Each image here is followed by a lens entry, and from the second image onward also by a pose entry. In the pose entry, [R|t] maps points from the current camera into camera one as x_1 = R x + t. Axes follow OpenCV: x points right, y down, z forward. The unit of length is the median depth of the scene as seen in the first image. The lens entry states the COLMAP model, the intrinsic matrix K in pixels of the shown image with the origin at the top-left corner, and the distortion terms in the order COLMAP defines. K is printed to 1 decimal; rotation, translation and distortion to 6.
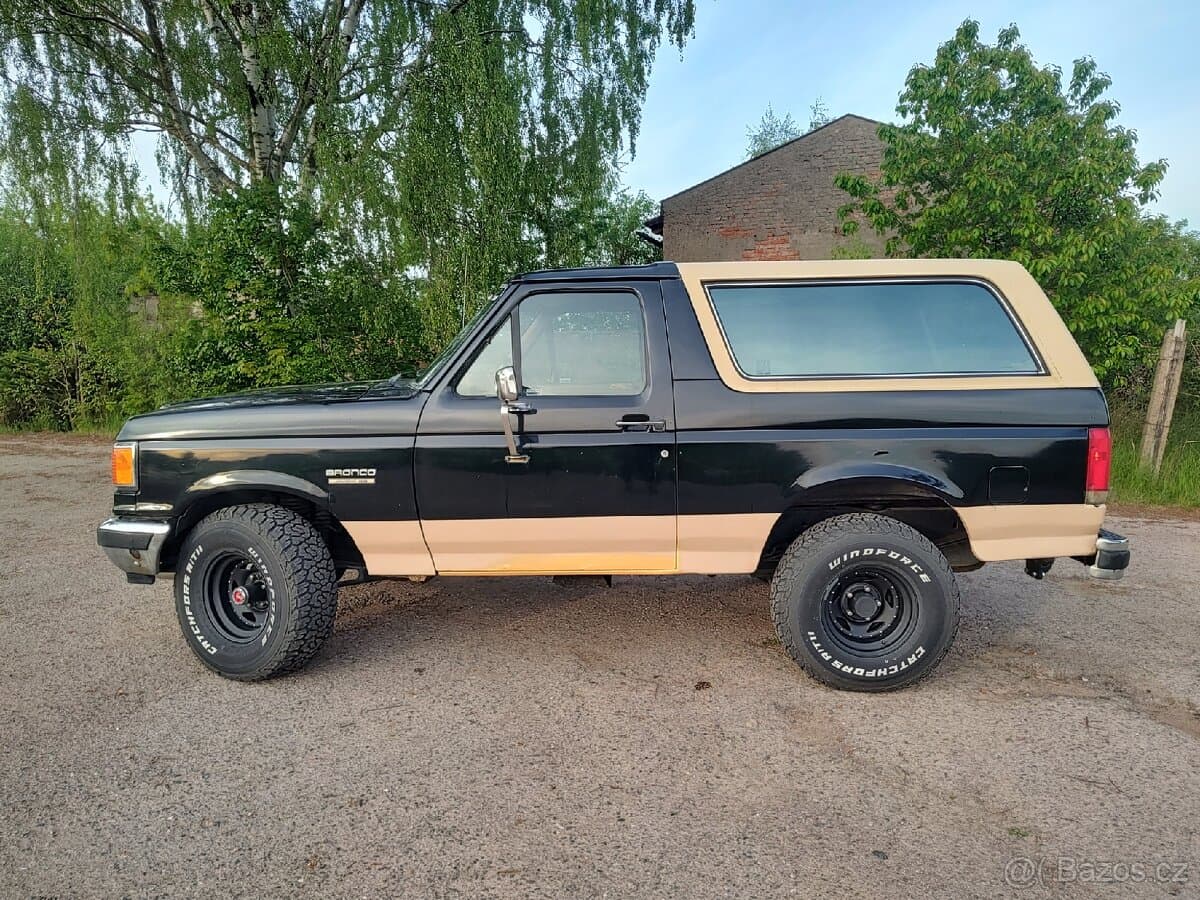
lens RADIAL K [[839.3, 0, 607.3], [0, 839.3, 448.1], [0, 0, 1]] dist [-0.003226, -0.003058]
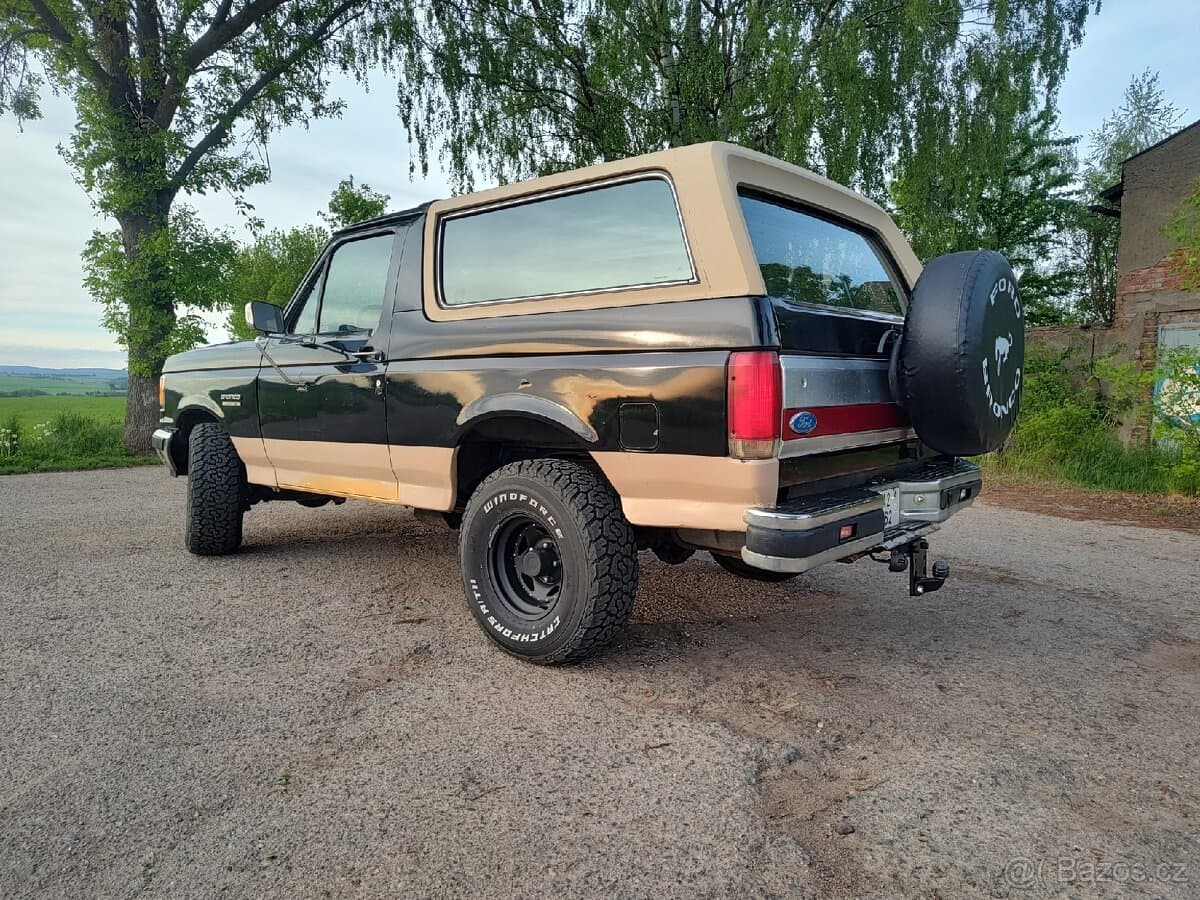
lens RADIAL K [[828.0, 0, 608.3], [0, 828.0, 449.1], [0, 0, 1]] dist [0.022699, -0.013089]
pose [[0.796688, 0.058915, -0.601512, 0.899163], [-0.078176, 0.996922, -0.005899, 0.070519], [0.599313, 0.051724, 0.798842, 0.356028]]
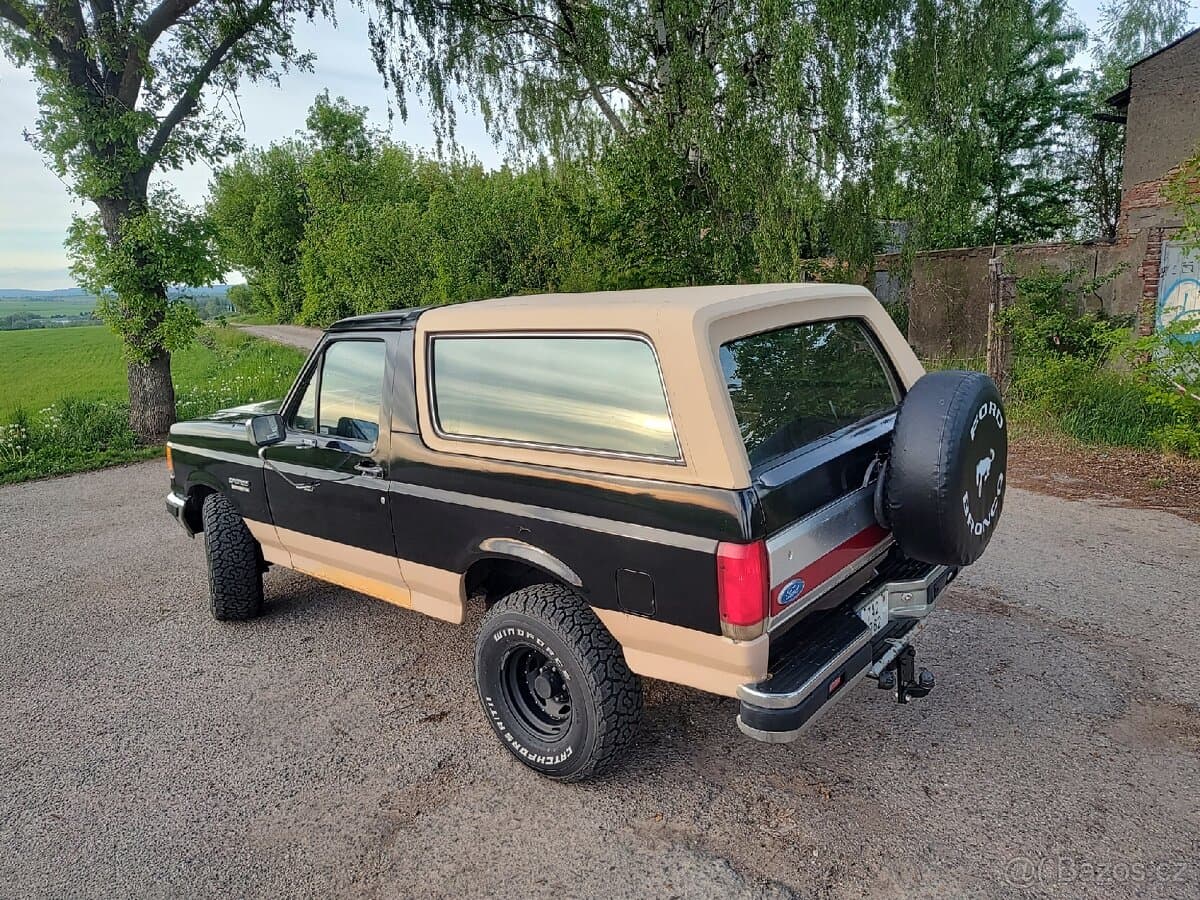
lens RADIAL K [[828.0, 0, 611.2], [0, 828.0, 444.4], [0, 0, 1]] dist [0.022699, -0.013089]
pose [[0.798810, 0.088978, -0.594966, 0.907691], [-0.022124, 0.992678, 0.118751, -0.192403], [0.601176, -0.081696, 0.794930, 0.340335]]
